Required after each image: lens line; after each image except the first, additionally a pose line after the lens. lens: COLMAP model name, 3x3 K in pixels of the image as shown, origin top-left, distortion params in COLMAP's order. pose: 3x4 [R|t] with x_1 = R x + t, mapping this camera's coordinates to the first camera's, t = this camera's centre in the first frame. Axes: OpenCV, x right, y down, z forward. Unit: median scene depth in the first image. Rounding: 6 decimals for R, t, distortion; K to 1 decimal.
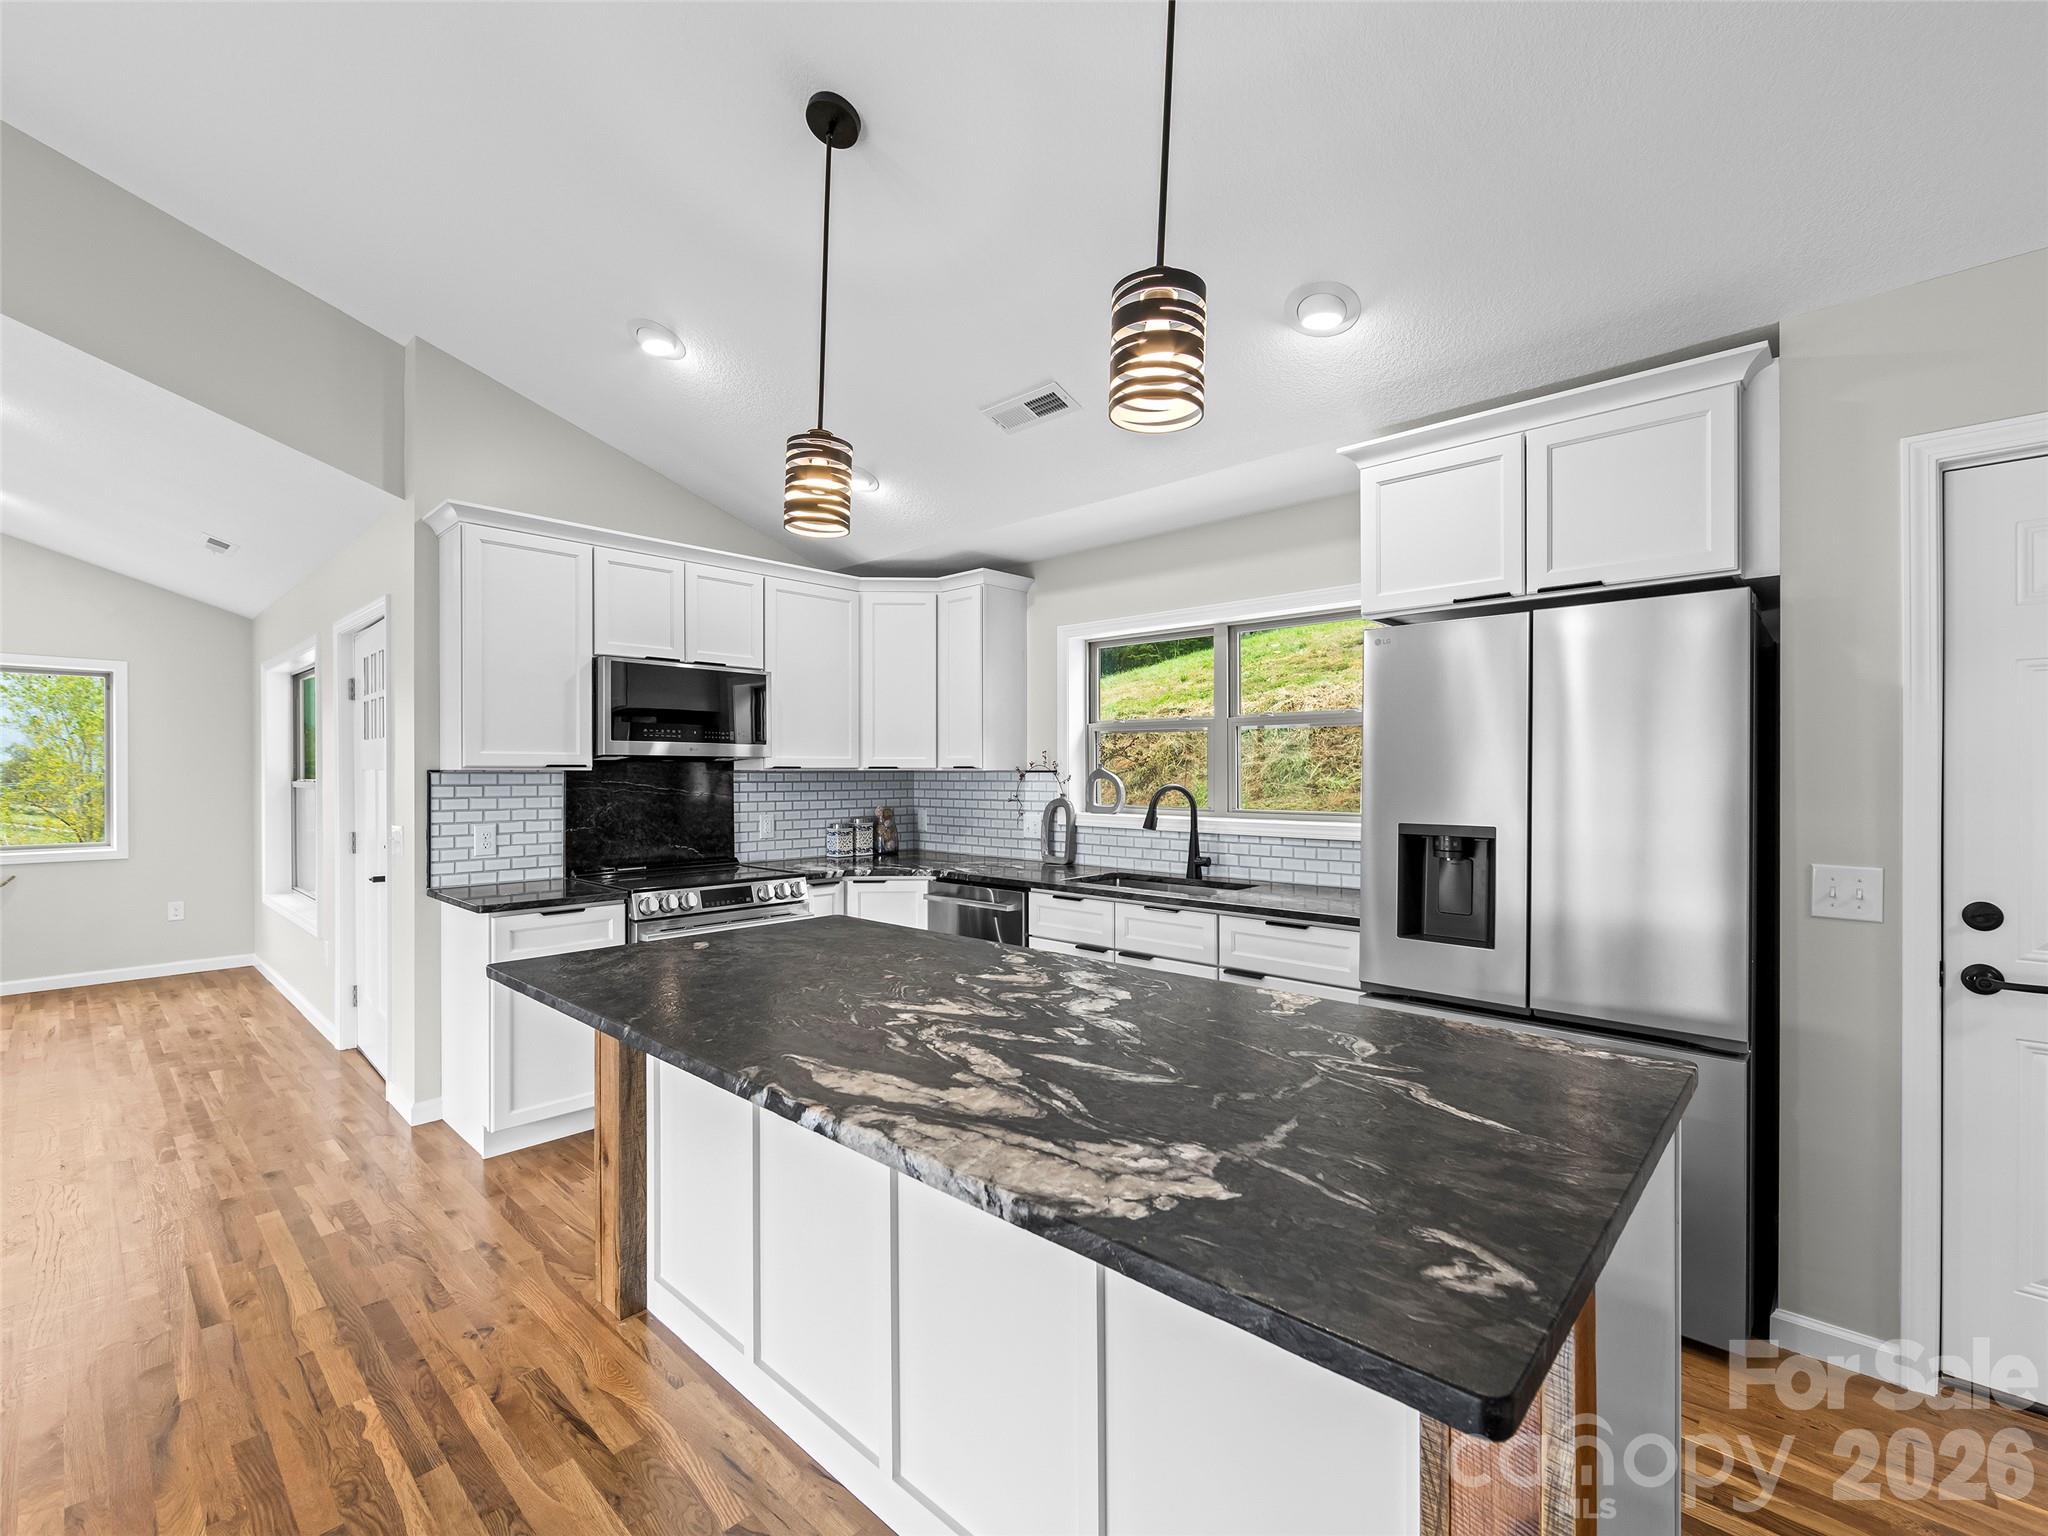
lens RADIAL K [[895.2, 0, 1042.6], [0, 895.2, 770.4], [0, 0, 1]] dist [-0.002244, -0.000304]
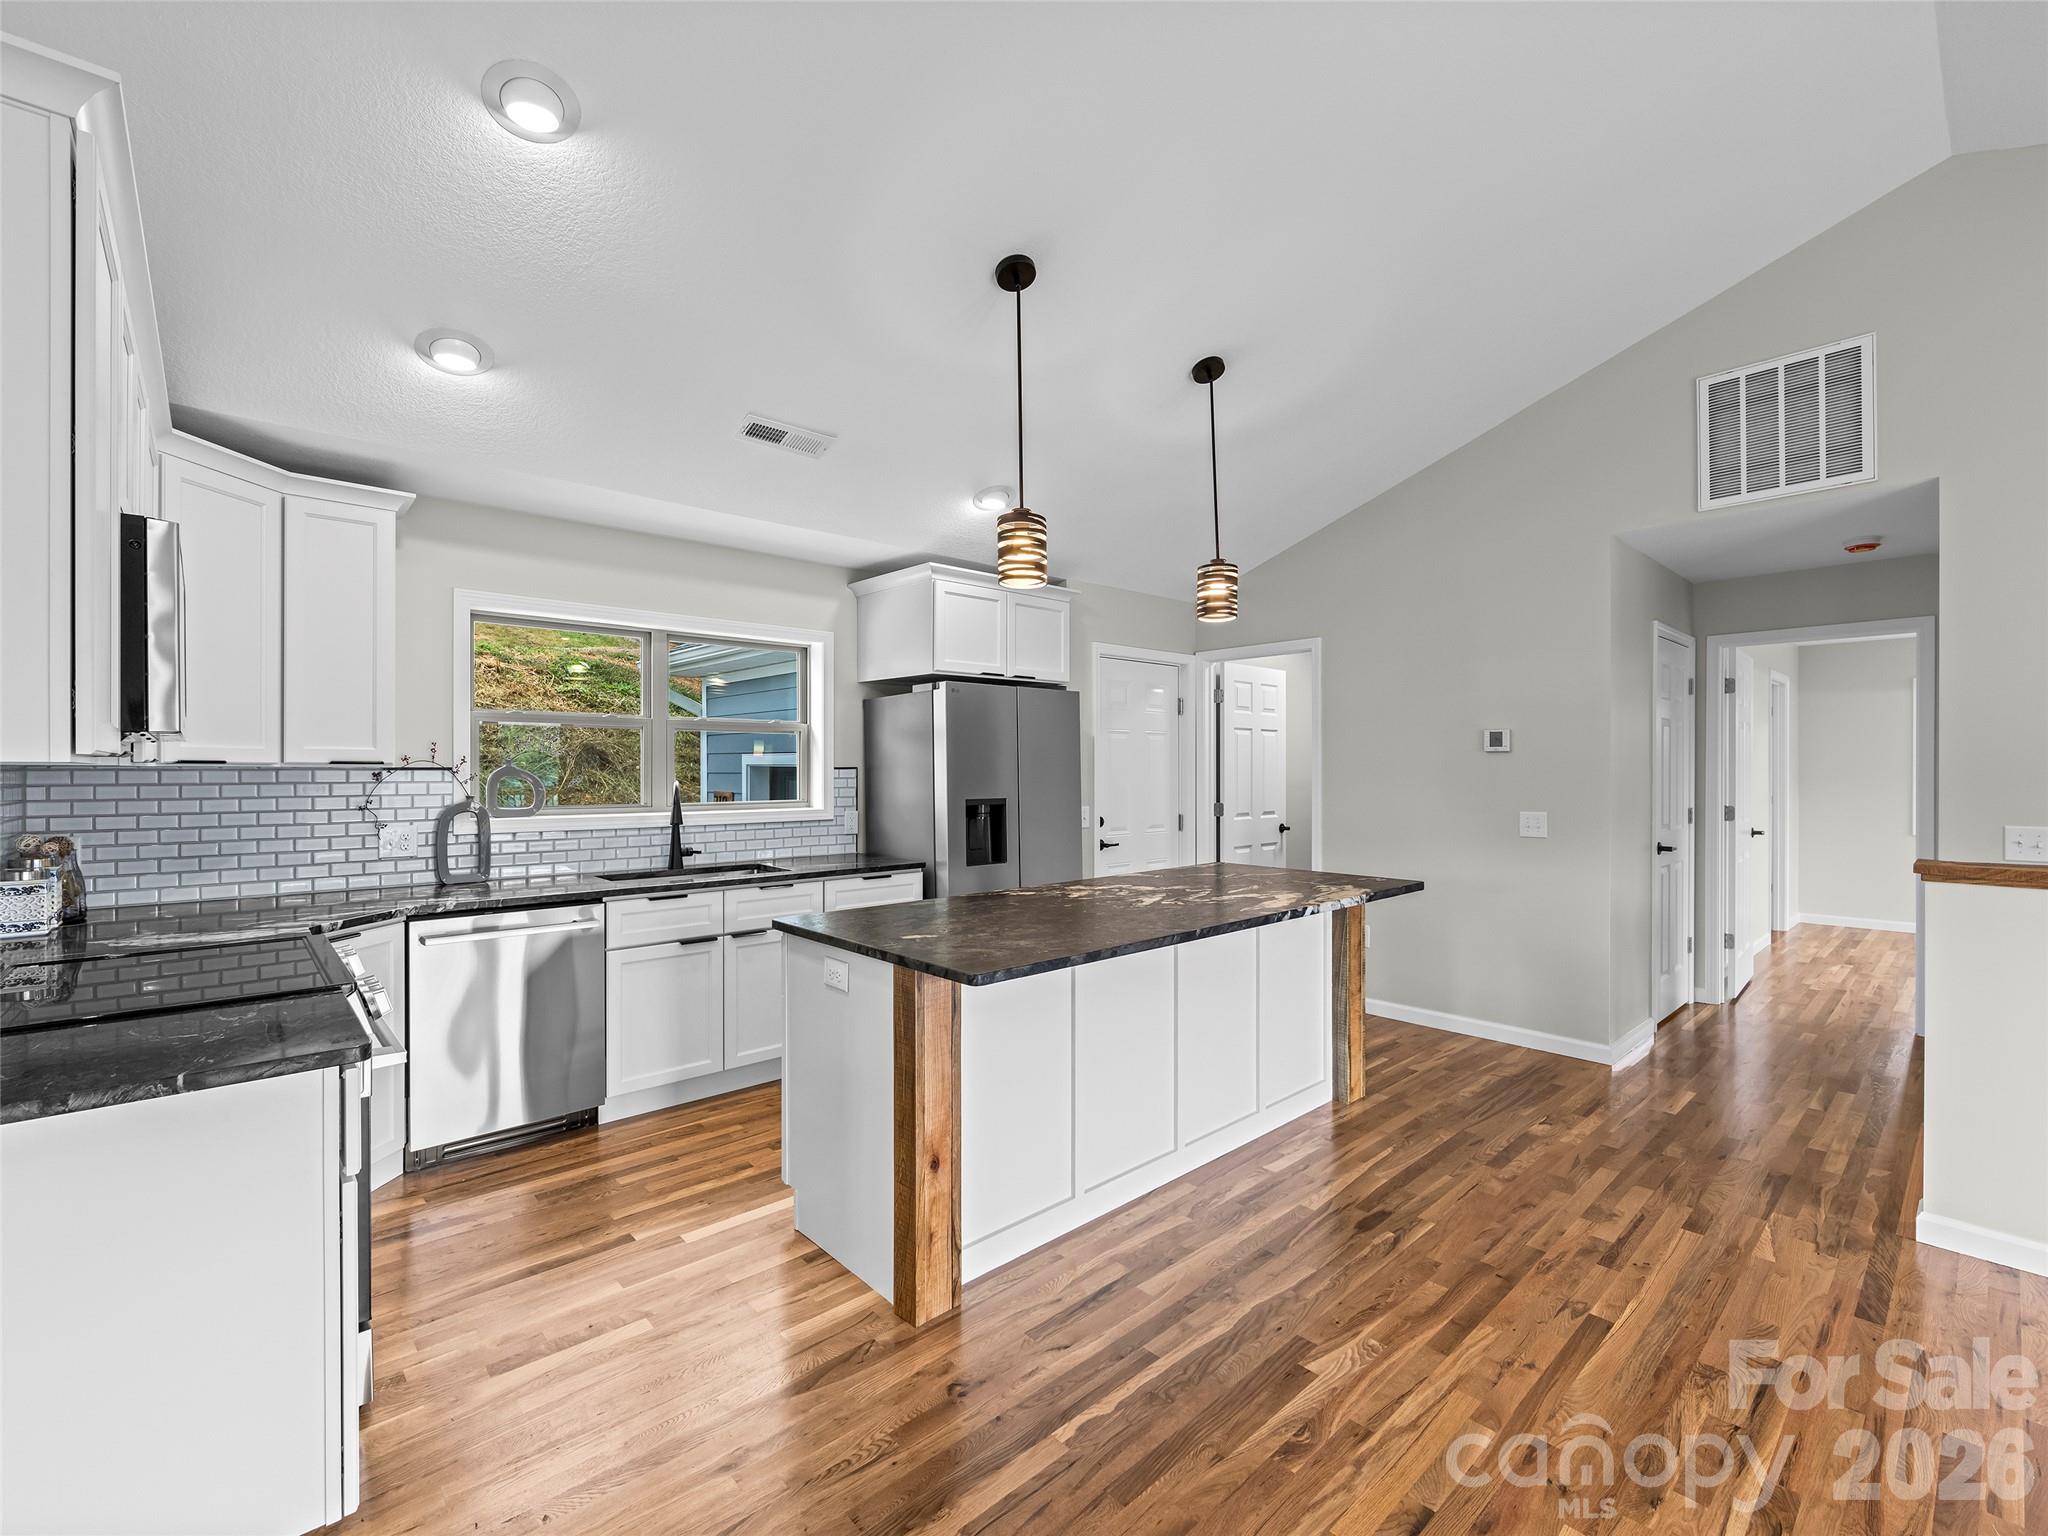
lens RADIAL K [[895.2, 0, 1042.6], [0, 895.2, 770.4], [0, 0, 1]] dist [-0.002244, -0.000304]
pose [[0.088304, 0.000197, 0.996094, -0.974916], [-0.000198, 1.000000, -0.000180, 0.003432], [-0.996094, -0.000181, 0.088304, 0.536212]]
